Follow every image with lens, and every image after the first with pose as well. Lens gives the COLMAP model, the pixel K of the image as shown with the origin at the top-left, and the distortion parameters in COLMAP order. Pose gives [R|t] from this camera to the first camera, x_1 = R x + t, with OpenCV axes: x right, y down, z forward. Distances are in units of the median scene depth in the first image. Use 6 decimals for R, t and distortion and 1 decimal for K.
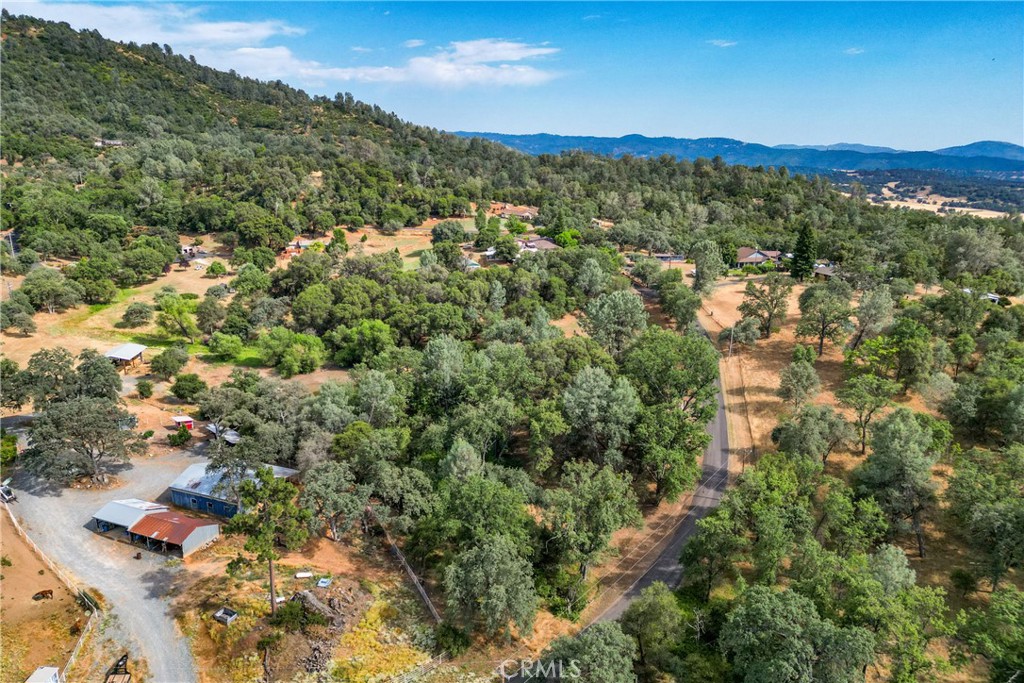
lens RADIAL K [[712.8, 0, 506.1], [0, 712.8, 372.6], [0, 0, 1]] dist [0.044118, -0.035847]
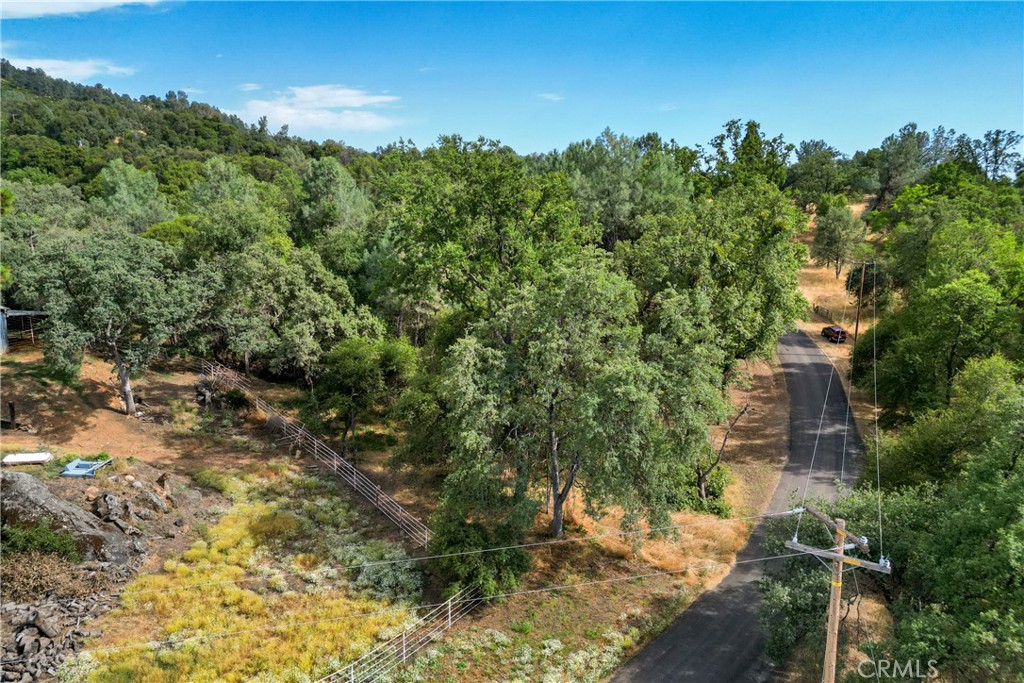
lens RADIAL K [[712.8, 0, 506.1], [0, 712.8, 372.6], [0, 0, 1]] dist [0.044118, -0.035847]
pose [[0.980244, -0.046529, 0.192242, -0.113859], [0.057656, 0.996945, -0.052696, 0.282245], [-0.189203, 0.062739, 0.979932, 0.609252]]
